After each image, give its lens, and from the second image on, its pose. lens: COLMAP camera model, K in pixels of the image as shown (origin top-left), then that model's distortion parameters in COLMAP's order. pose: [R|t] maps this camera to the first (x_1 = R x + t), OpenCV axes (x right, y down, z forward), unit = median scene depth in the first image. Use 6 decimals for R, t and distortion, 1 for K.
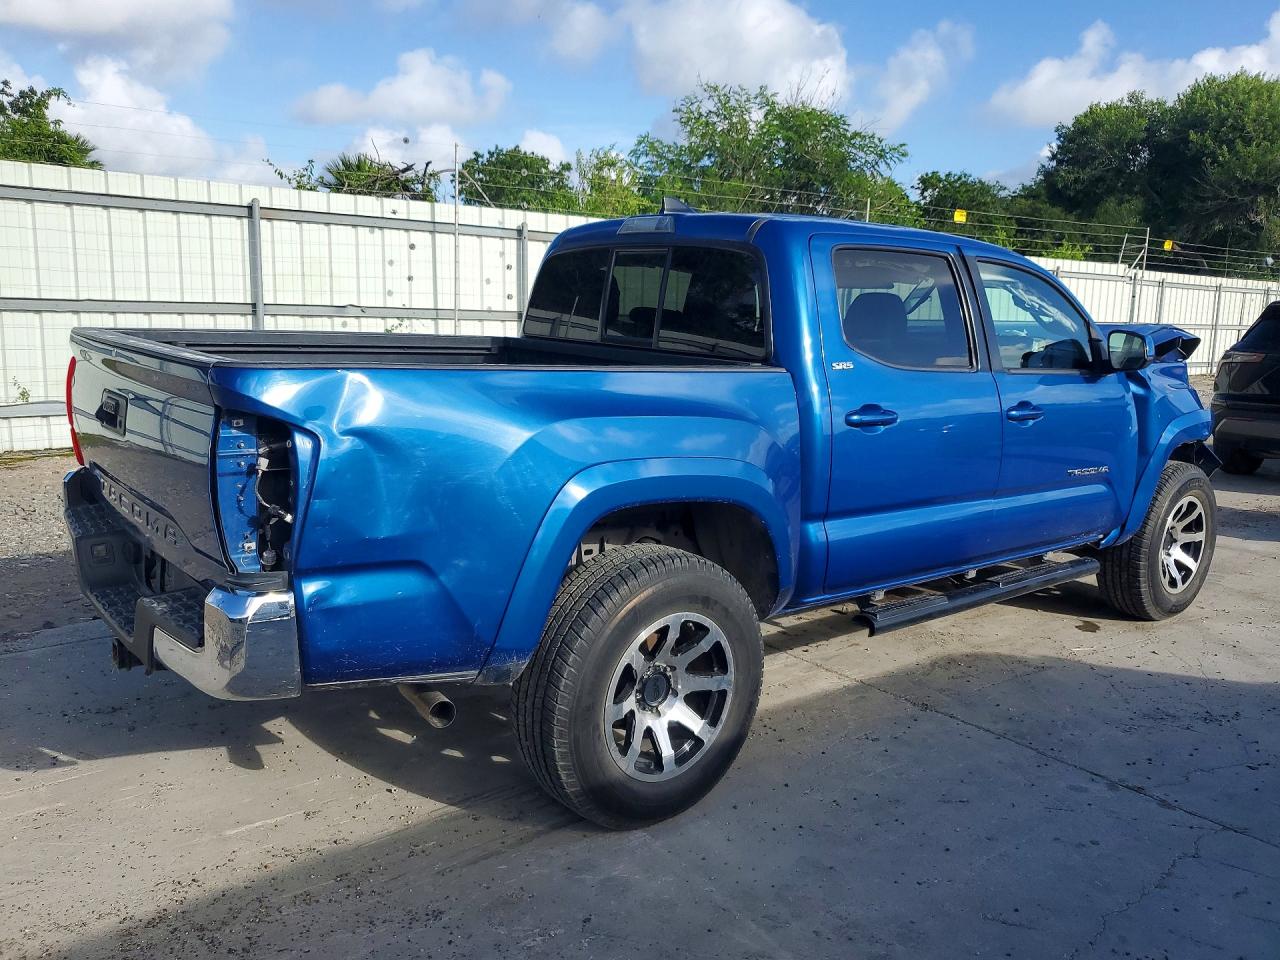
lens RADIAL K [[944.9, 0, 623.2], [0, 944.9, 454.4], [0, 0, 1]] dist [0.007726, 0.000946]
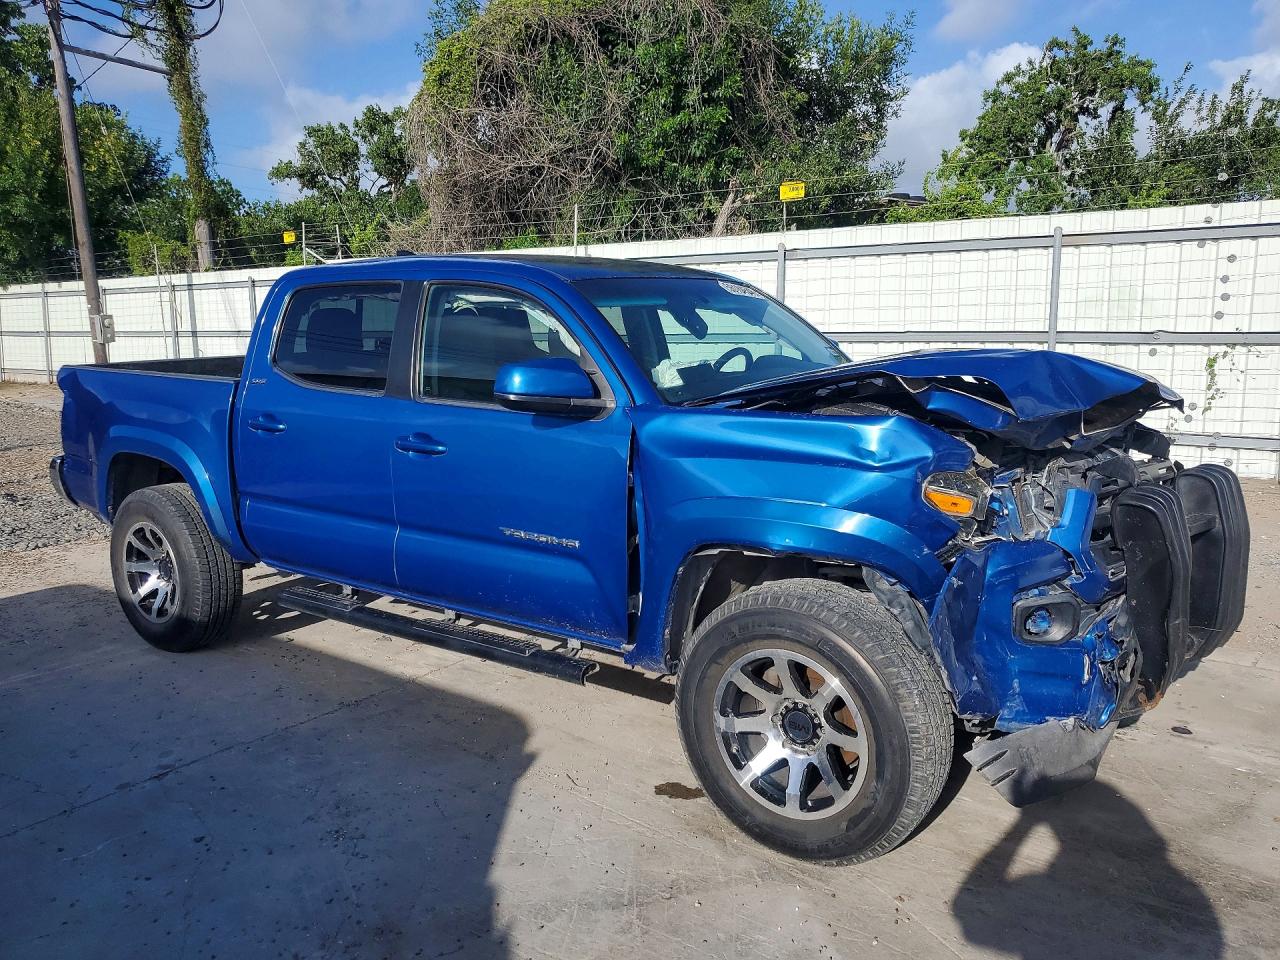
lens RADIAL K [[944.9, 0, 623.2], [0, 944.9, 454.4], [0, 0, 1]] dist [0.007726, 0.000946]
pose [[0.324533, 0.102857, -0.940265, 1.441493], [-0.137017, 0.988697, 0.060863, -0.114741], [0.935898, 0.109080, 0.334958, 0.951486]]
